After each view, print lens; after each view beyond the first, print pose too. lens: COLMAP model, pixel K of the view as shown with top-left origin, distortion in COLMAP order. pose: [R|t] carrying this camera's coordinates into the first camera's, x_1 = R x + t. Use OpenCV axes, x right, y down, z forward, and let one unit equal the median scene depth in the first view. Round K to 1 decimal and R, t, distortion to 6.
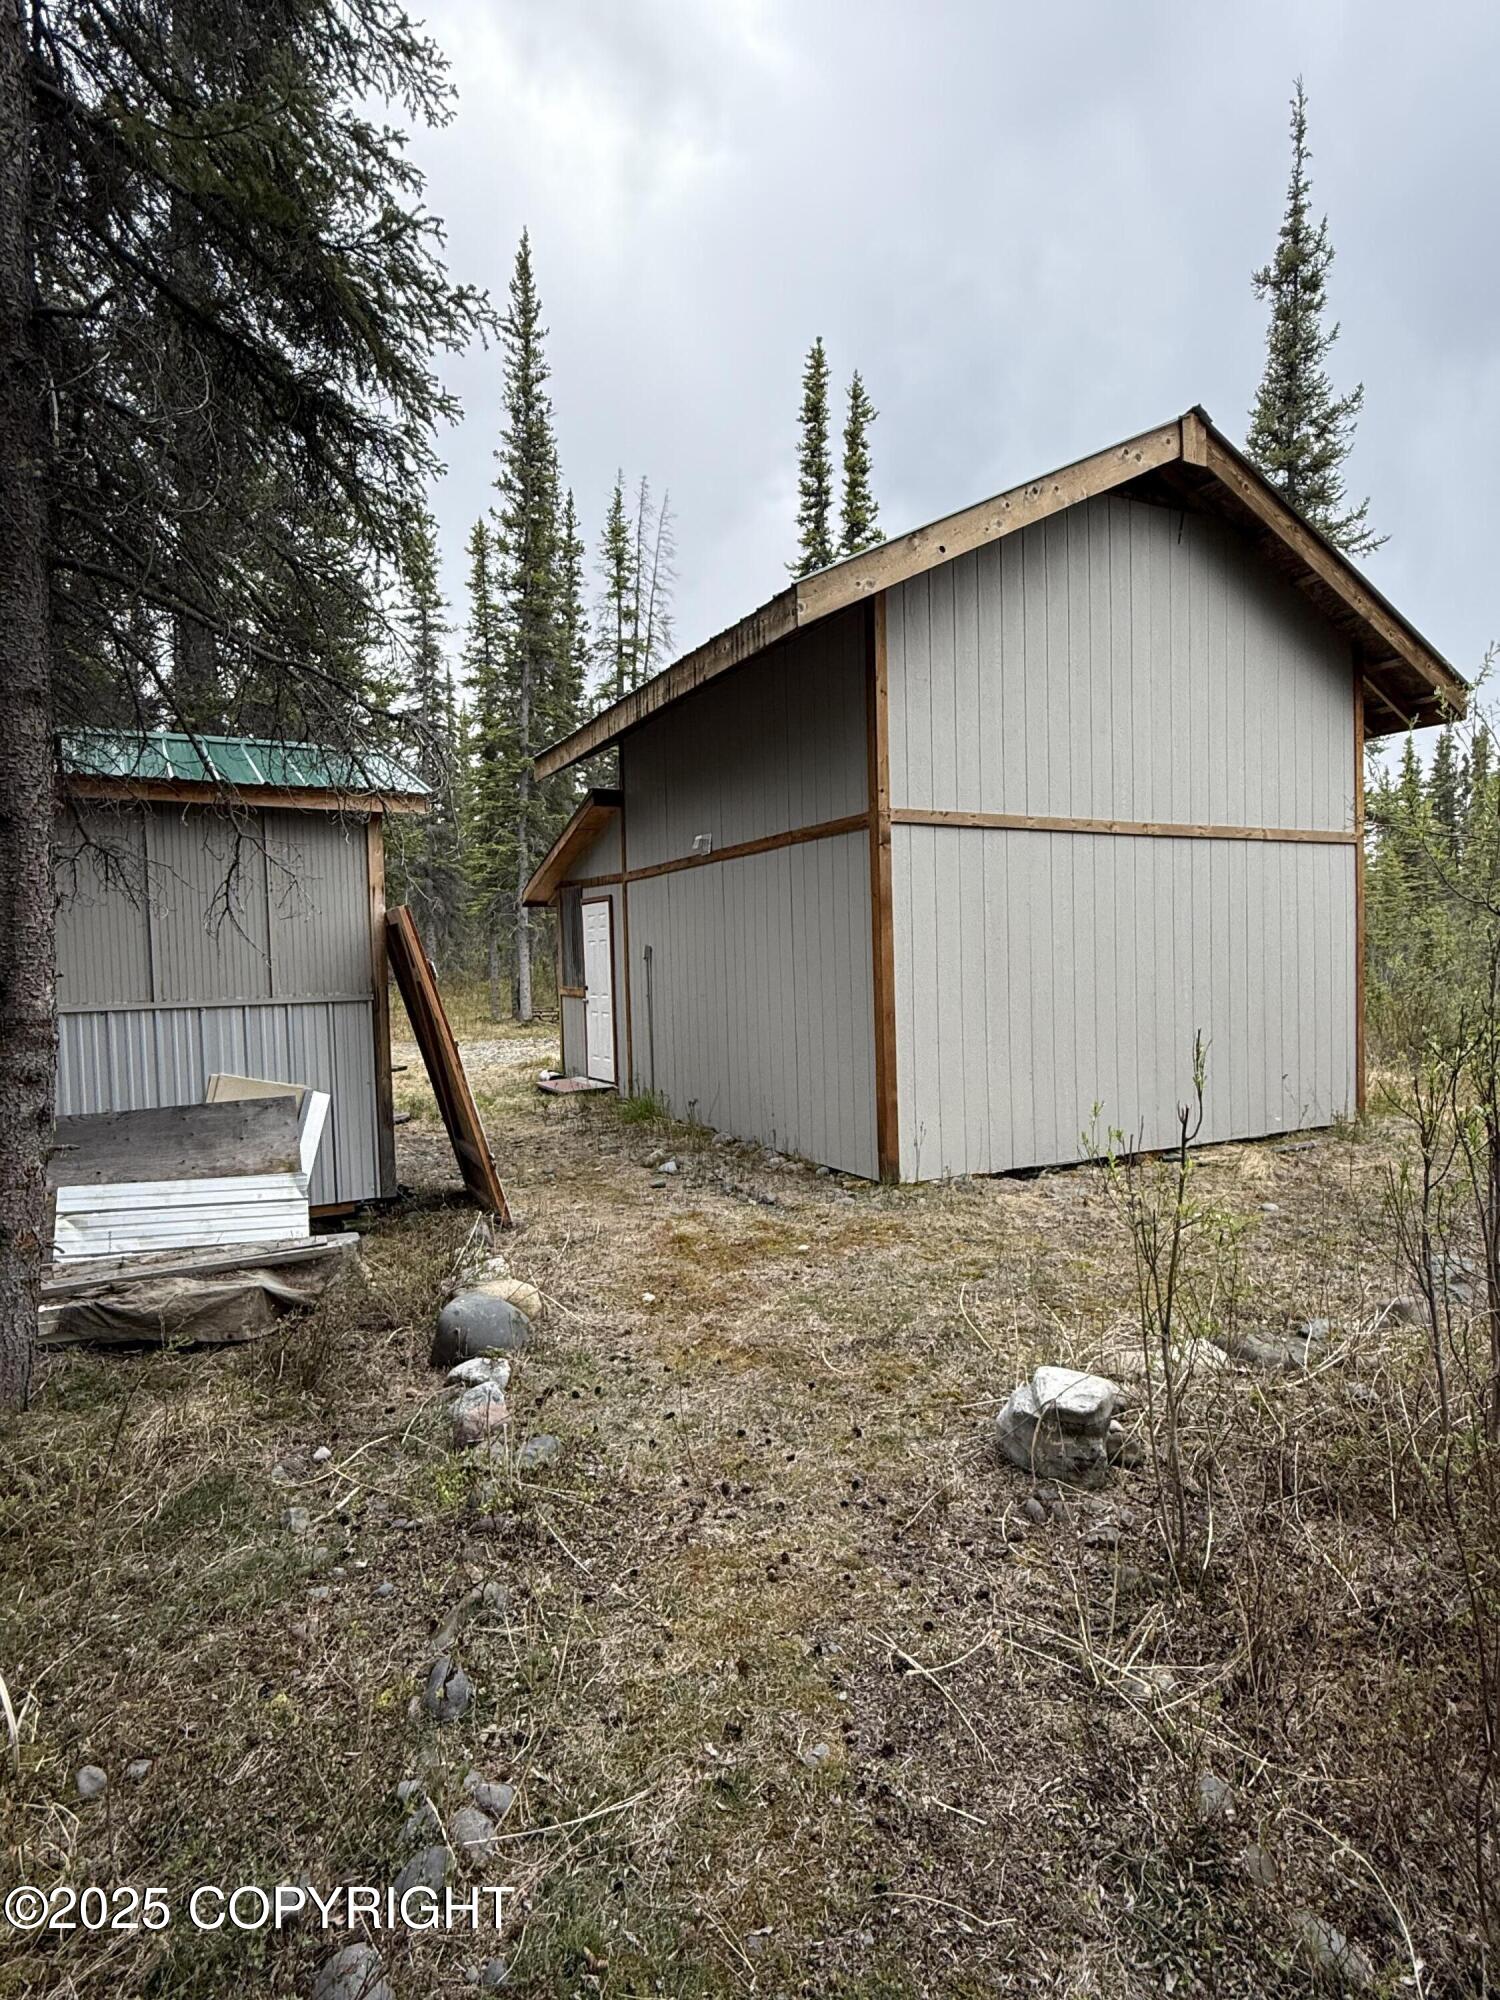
lens RADIAL K [[1106.8, 0, 750.5], [0, 1106.8, 998.3], [0, 0, 1]] dist [-0.015175, 0.000498]
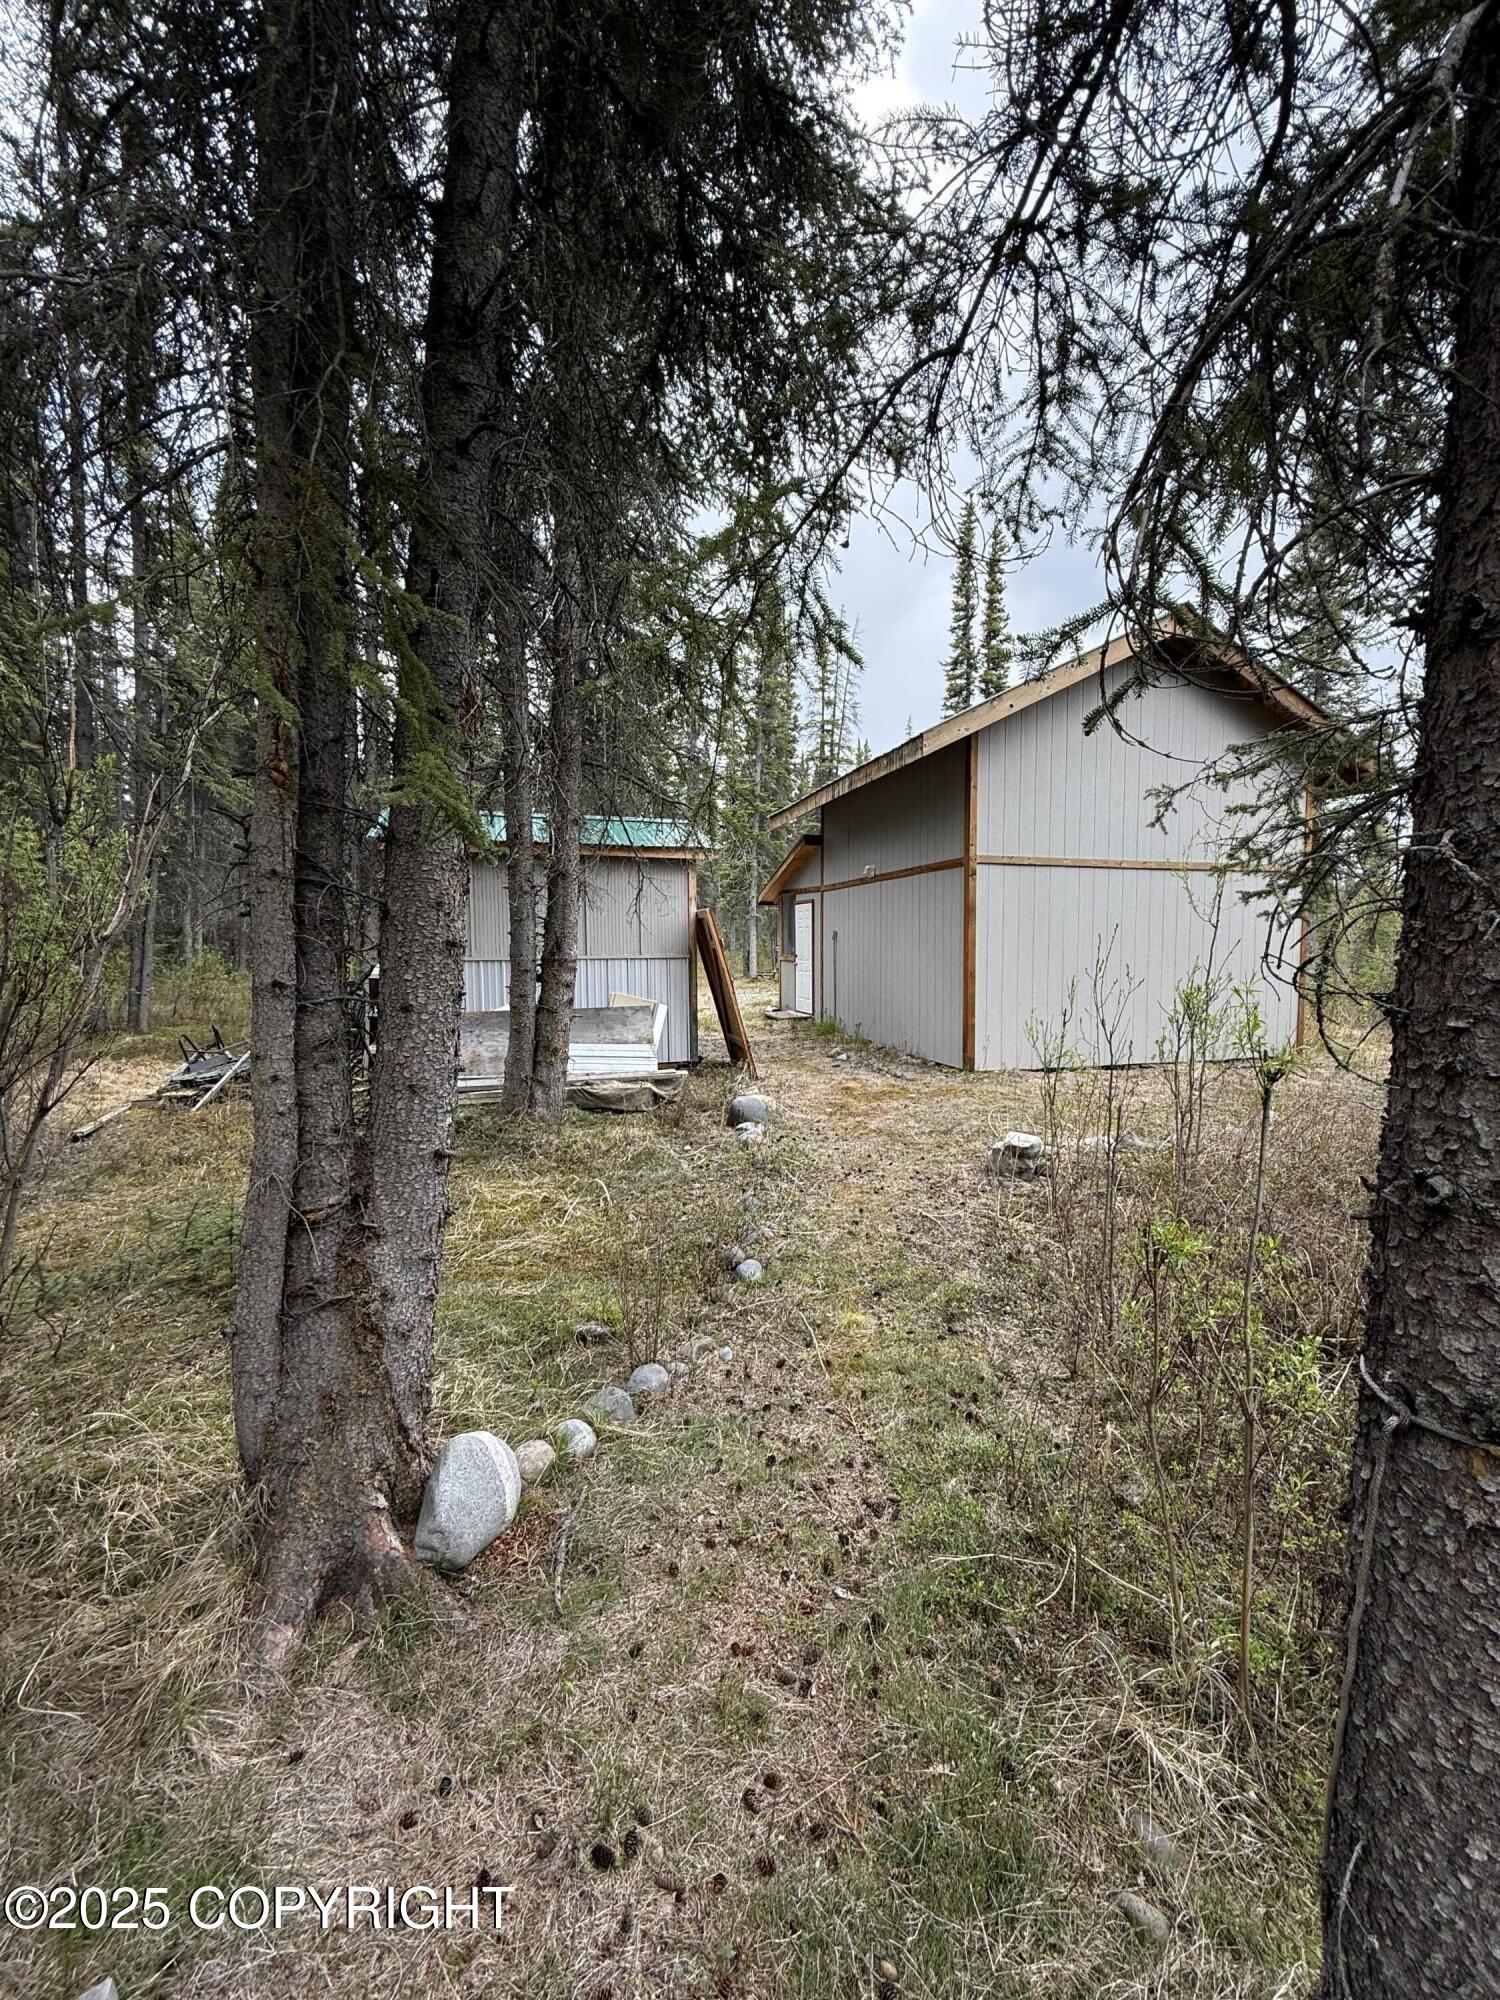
lens RADIAL K [[805.4, 0, 758.4], [0, 805.4, 988.8], [0, 0, 1]] dist [0.001735, 0.000087]
pose [[0.982228, 0.032338, -0.184884, 0.028546], [-0.027374, 0.999195, 0.029340, 0.009770], [0.185684, -0.023757, 0.982322, -0.287894]]
